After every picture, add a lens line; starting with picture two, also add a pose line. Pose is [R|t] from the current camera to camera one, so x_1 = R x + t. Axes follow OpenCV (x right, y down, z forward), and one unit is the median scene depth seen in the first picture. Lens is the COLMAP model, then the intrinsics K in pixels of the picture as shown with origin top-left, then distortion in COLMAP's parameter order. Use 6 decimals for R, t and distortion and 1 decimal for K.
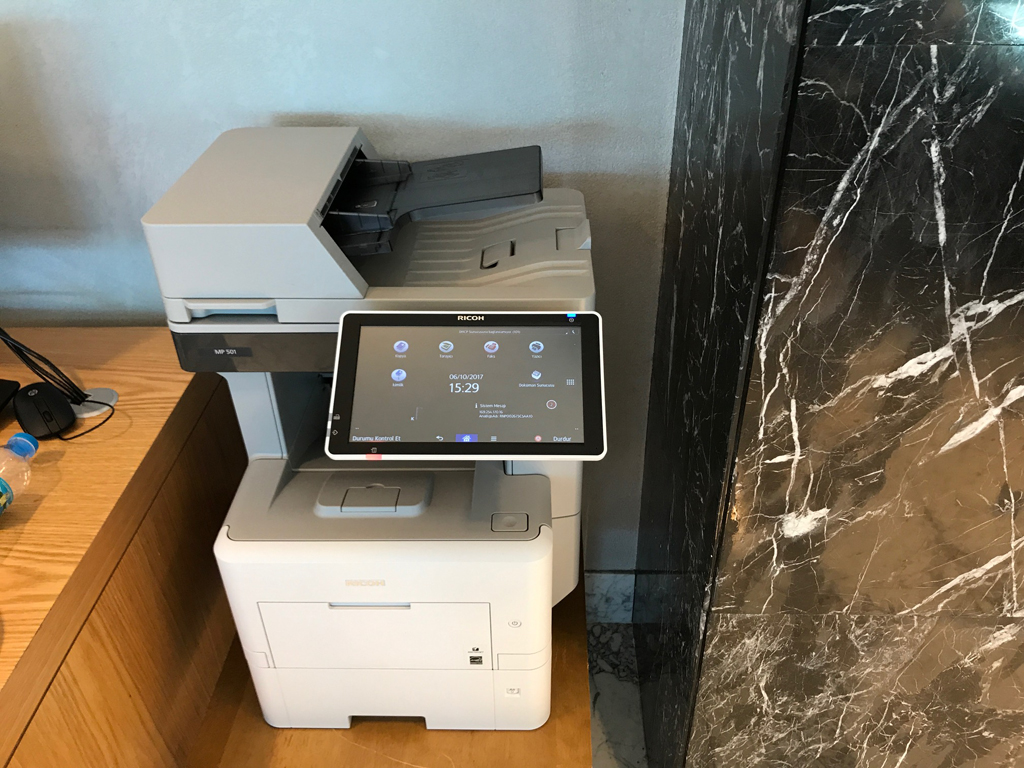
lens RADIAL K [[847.9, 0, 513.5], [0, 847.9, 383.6], [0, 0, 1]] dist [0.004582, 0.001766]
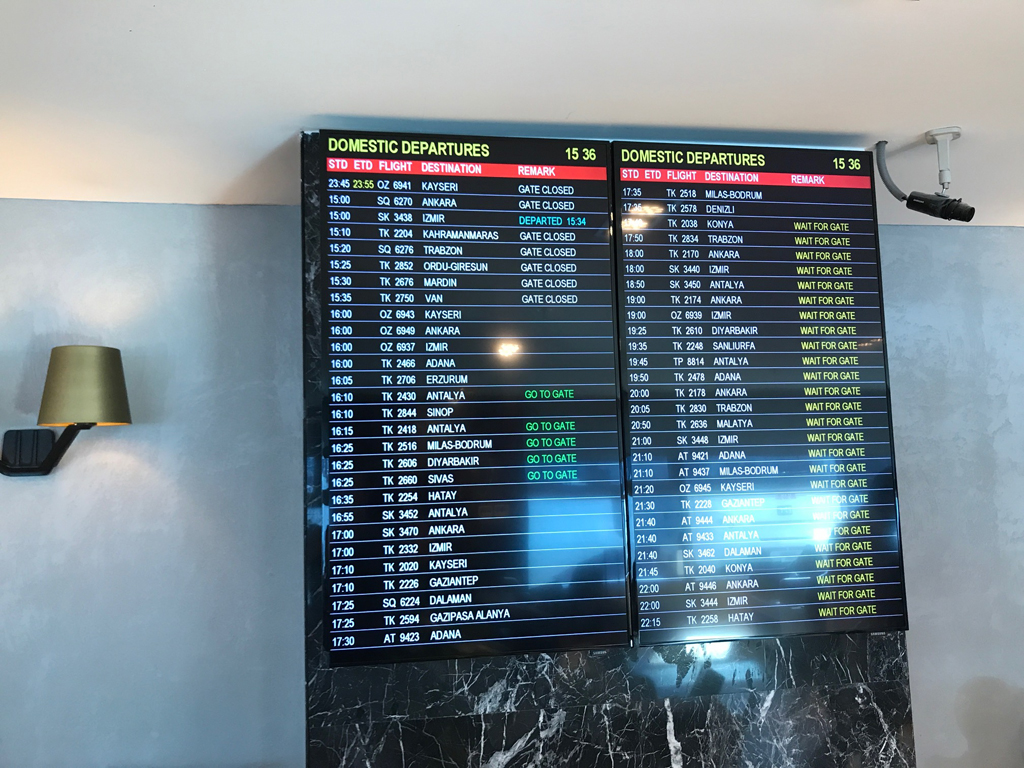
lens RADIAL K [[847.9, 0, 511.8], [0, 847.9, 384.2], [0, 0, 1]] dist [0.004582, 0.001766]
pose [[0.979499, 0.011820, 0.201102, 0.403129], [0.124454, 0.749476, -0.650228, 0.605133], [-0.158407, 0.661926, 0.732640, -1.759393]]
